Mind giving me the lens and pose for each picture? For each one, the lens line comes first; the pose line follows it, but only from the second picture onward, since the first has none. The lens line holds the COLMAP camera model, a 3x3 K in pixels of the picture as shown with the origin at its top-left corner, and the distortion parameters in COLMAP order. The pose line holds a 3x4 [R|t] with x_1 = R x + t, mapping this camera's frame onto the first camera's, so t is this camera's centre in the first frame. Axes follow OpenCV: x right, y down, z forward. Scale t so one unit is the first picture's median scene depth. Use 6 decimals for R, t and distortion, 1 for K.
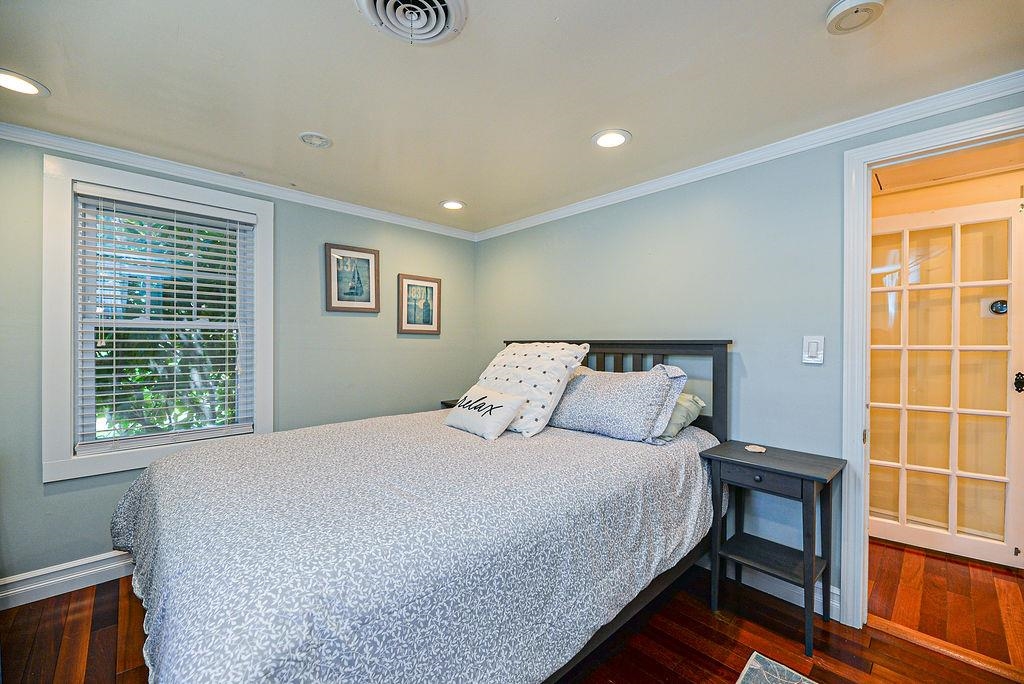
lens RADIAL K [[408.0, 0, 510.9], [0, 408.0, 345.3], [0, 0, 1]] dist [0.001127, -0.004793]
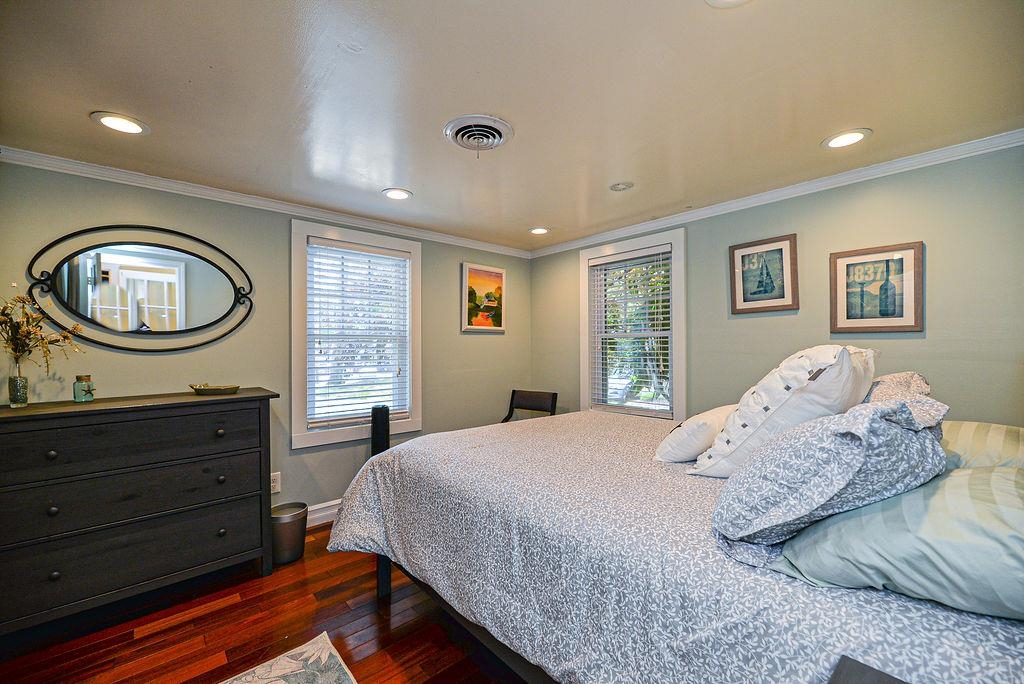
lens RADIAL K [[408.0, 0, 510.9], [0, 408.0, 345.3], [0, 0, 1]] dist [0.001127, -0.004793]
pose [[-0.022884, -0.006135, -0.999719, 0.514571], [0.000527, 0.999981, -0.006149, -0.002561], [0.999738, -0.000668, -0.022880, 0.450717]]
